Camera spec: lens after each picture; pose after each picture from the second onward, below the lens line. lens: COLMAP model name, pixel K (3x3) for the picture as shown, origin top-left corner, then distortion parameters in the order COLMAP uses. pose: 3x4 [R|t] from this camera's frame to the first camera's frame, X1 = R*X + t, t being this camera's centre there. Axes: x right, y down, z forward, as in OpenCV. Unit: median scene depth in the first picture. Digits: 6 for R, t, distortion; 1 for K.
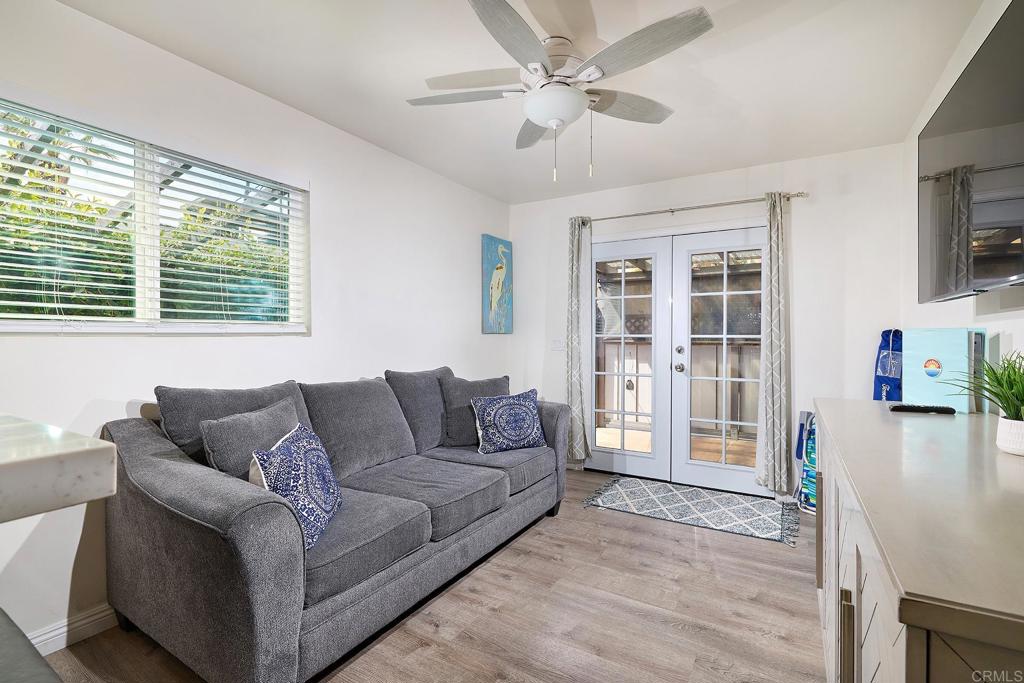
lens RADIAL K [[463.9, 0, 511.7], [0, 463.9, 340.1], [0, 0, 1]] dist [-0.002062, 0.000300]
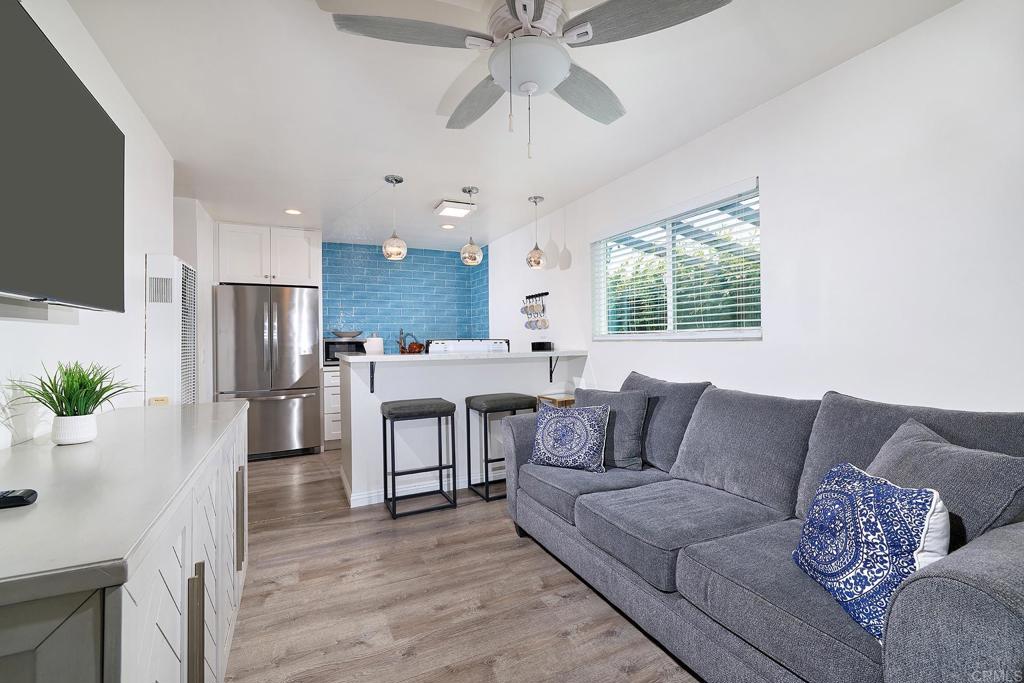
lens RADIAL K [[444.6, 0, 512.4], [0, 444.6, 339.5], [0, 0, 1]] dist [-0.002190, 0.000537]
pose [[-0.548131, -0.002749, -0.836388, 0.718149], [-0.000616, 0.999996, -0.002883, -0.009726], [0.836393, -0.001065, -0.548130, 1.304677]]
